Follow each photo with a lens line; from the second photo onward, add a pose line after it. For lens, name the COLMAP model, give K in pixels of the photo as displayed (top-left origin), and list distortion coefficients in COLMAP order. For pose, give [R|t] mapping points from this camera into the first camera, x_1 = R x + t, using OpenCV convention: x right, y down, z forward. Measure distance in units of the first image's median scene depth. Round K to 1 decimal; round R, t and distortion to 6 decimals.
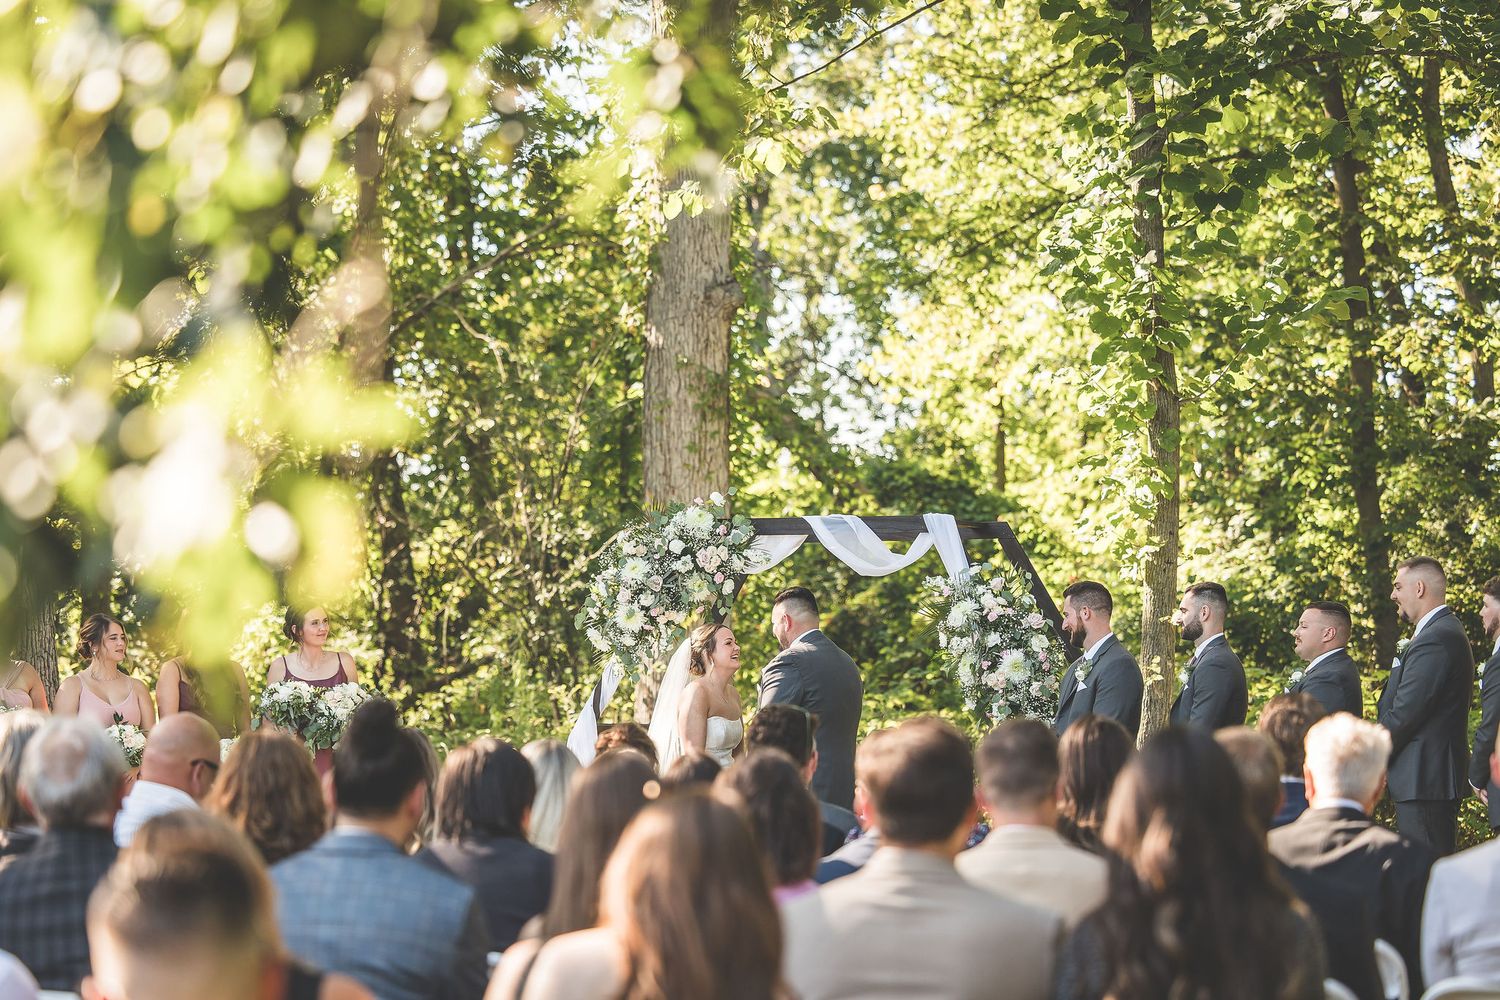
lens RADIAL K [[4598.0, 0, 750.4], [0, 4598.0, 499.9], [0, 0, 1]] dist [0.200602, 0.000000]
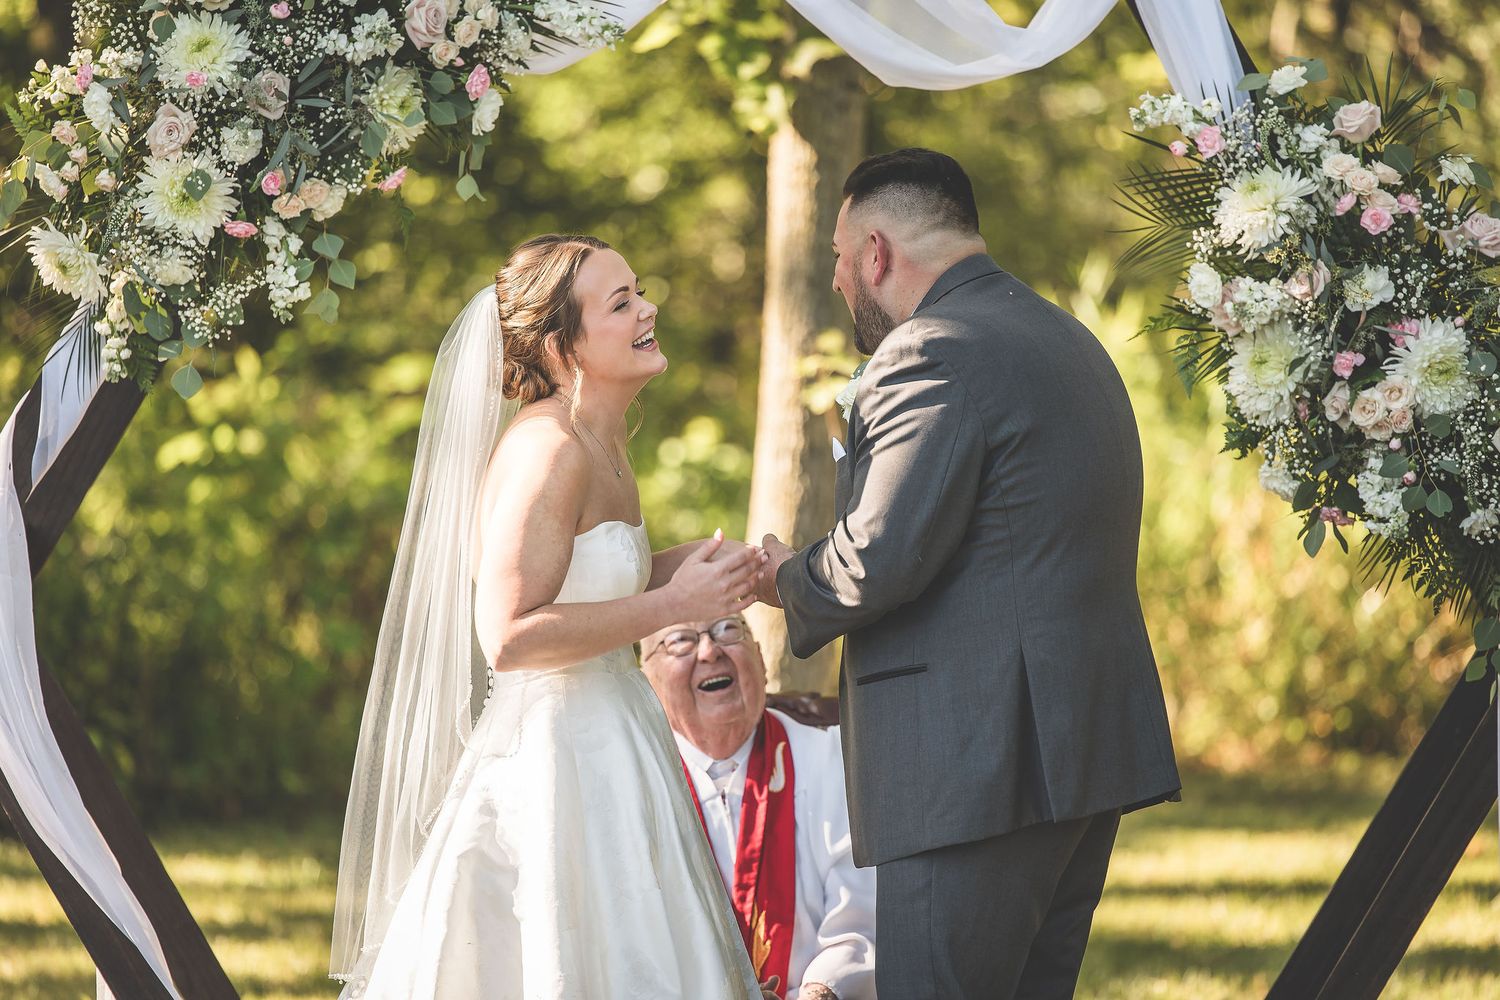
lens RADIAL K [[8038.2, 0, 746.8], [0, 8038.2, 551.9], [0, 0, 1]] dist [-0.003048, 0.000000]
pose [[0.931001, 0.006372, 0.364961, -0.196235], [-0.029737, 0.997848, 0.058436, 0.016219], [-0.363804, -0.065257, 0.929187, 0.460404]]
